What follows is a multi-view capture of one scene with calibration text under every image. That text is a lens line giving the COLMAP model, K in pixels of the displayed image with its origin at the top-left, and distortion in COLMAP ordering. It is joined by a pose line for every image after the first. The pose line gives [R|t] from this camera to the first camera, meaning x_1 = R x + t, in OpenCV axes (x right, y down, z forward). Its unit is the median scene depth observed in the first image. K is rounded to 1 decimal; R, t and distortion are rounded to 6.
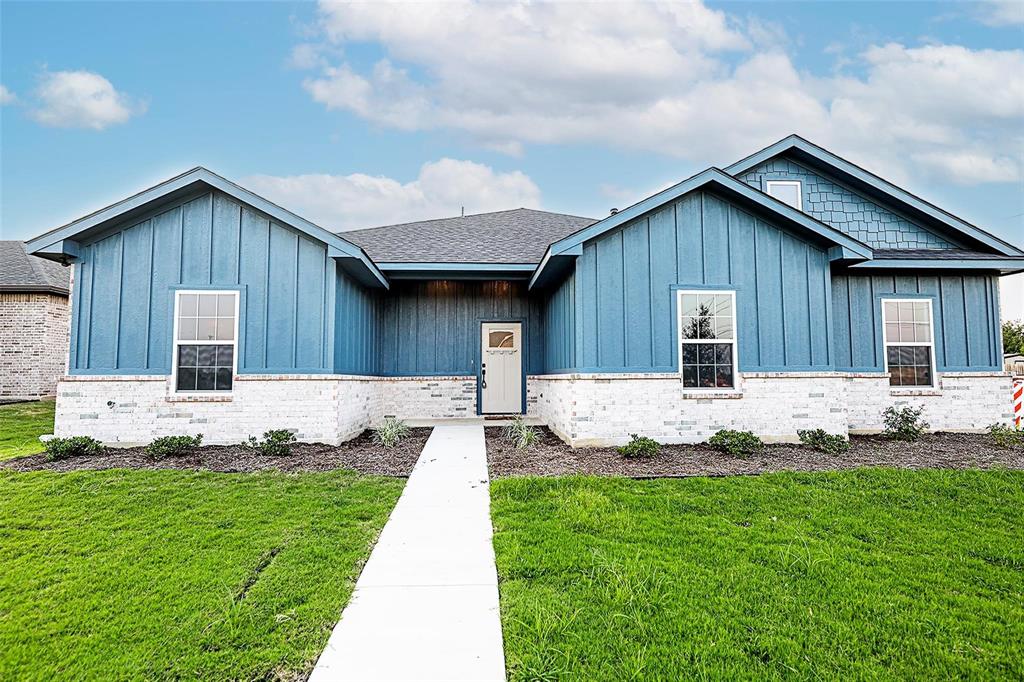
lens RADIAL K [[497.1, 0, 509.8], [0, 497.1, 342.0], [0, 0, 1]] dist [-0.001102, -0.000821]
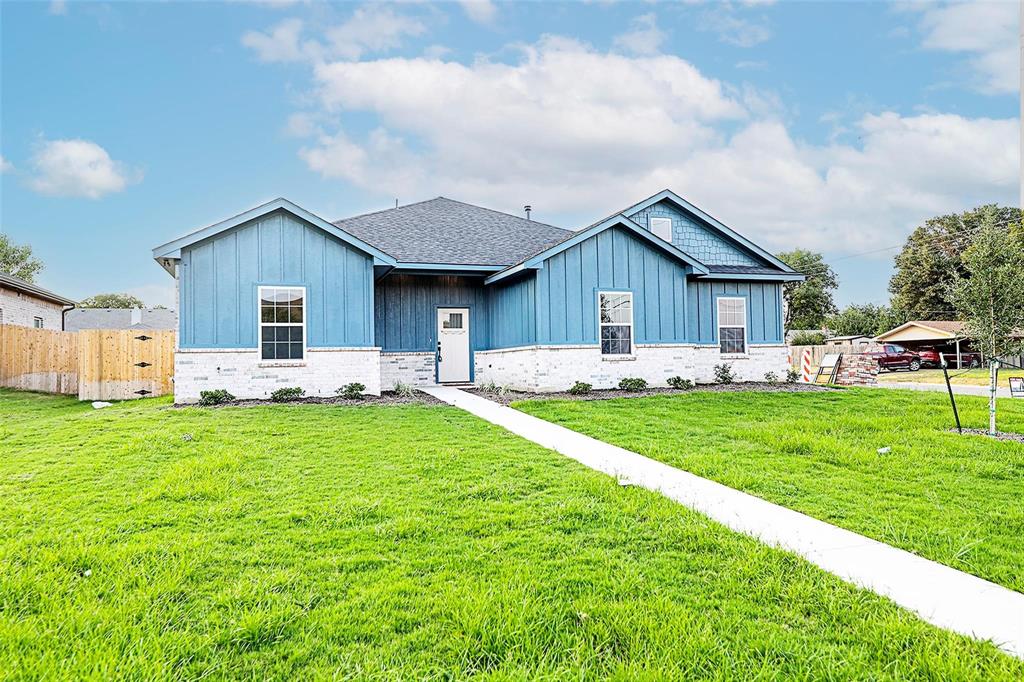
lens RADIAL K [[695.8, 0, 512.0], [0, 695.8, 341.0], [0, 0, 1]] dist [0.000539, 0.001281]
pose [[0.959275, -0.004267, 0.282442, -0.523246], [-0.003469, 0.999633, 0.026884, -0.006735], [-0.282453, -0.026768, 0.958908, -0.987148]]
